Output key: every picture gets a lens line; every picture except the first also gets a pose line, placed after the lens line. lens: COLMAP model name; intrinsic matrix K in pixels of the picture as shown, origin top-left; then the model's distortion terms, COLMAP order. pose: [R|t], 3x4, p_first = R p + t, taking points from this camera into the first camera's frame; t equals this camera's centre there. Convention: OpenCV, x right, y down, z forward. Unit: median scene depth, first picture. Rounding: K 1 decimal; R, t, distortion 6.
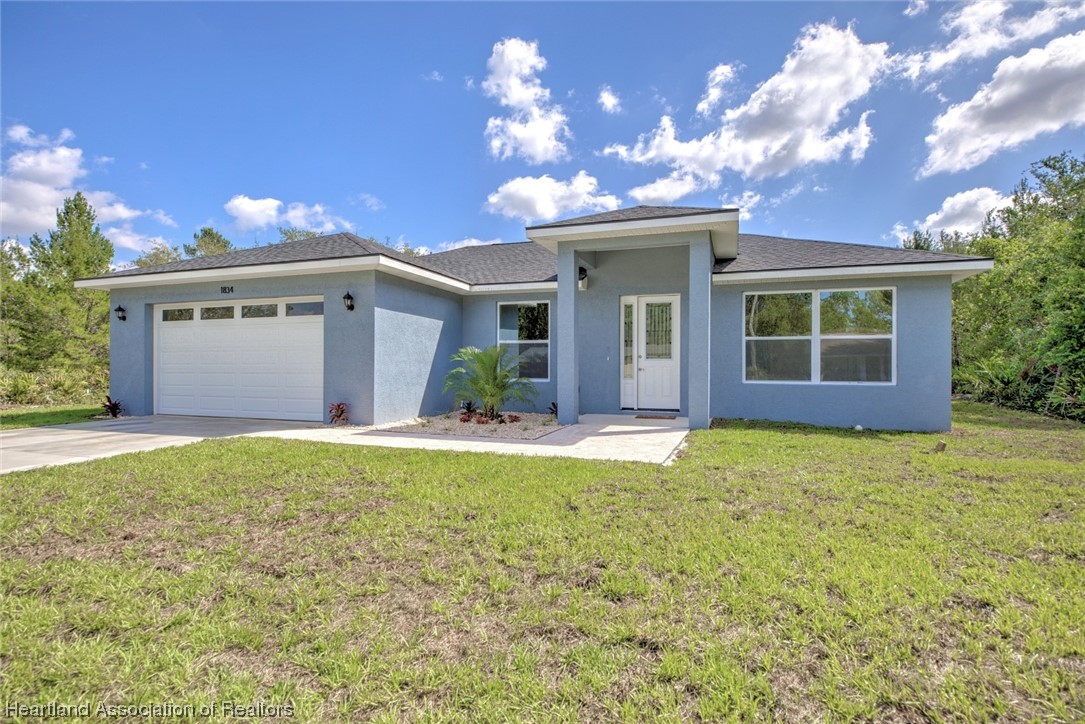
lens RADIAL K [[540.4, 0, 542.5], [0, 540.4, 362.0], [0, 0, 1]] dist [-0.002302, -0.000085]
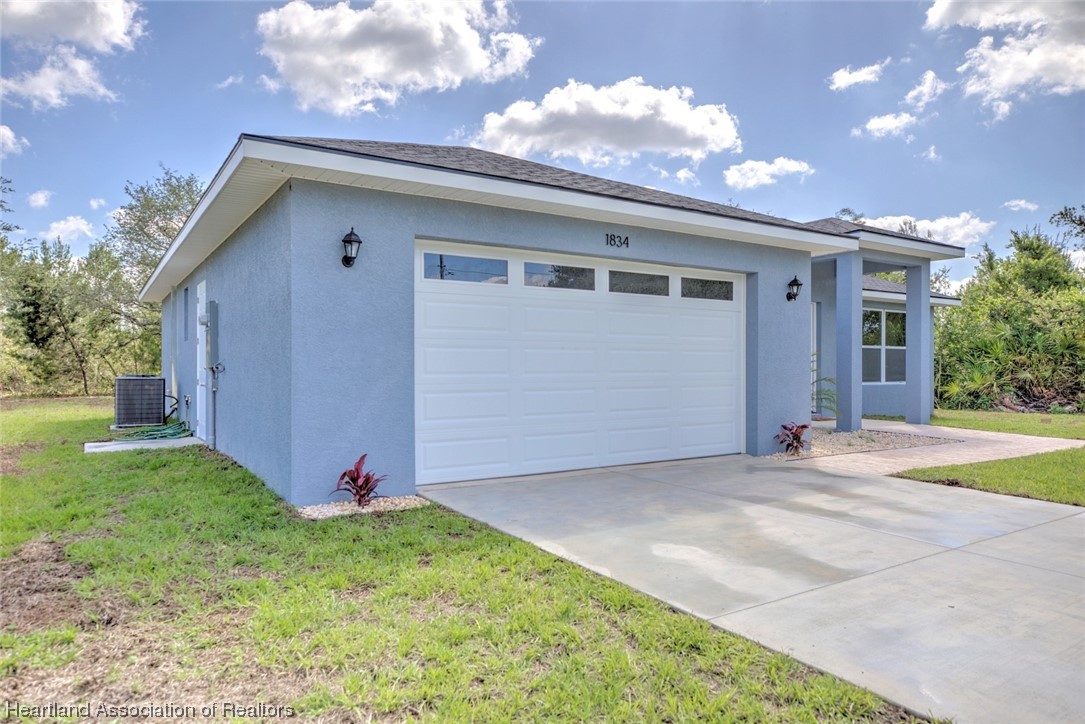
lens RADIAL K [[760.9, 0, 596.1], [0, 760.9, 364.1], [0, 0, 1]] dist [-0.002188, -0.000214]
pose [[0.533331, -0.000701, 0.845906, -1.235539], [-0.011760, 0.999897, 0.008244, -0.011400], [-0.845825, -0.014345, 0.533268, 0.577800]]
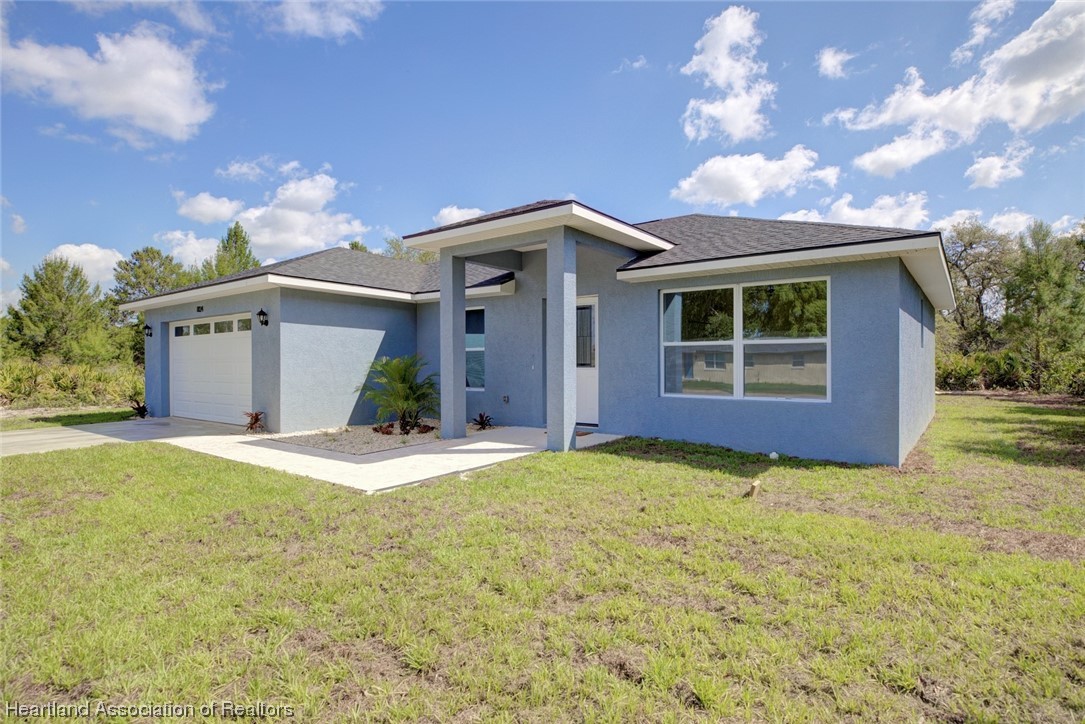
lens RADIAL K [[564.4, 0, 542.5], [0, 564.4, 362.0], [0, 0, 1]] dist [-0.005524, -0.000051]
pose [[0.953326, -0.007639, -0.301847, 0.445730], [0.008878, 0.999957, 0.002733, -0.018850], [0.301814, -0.005285, 0.953352, 0.085759]]
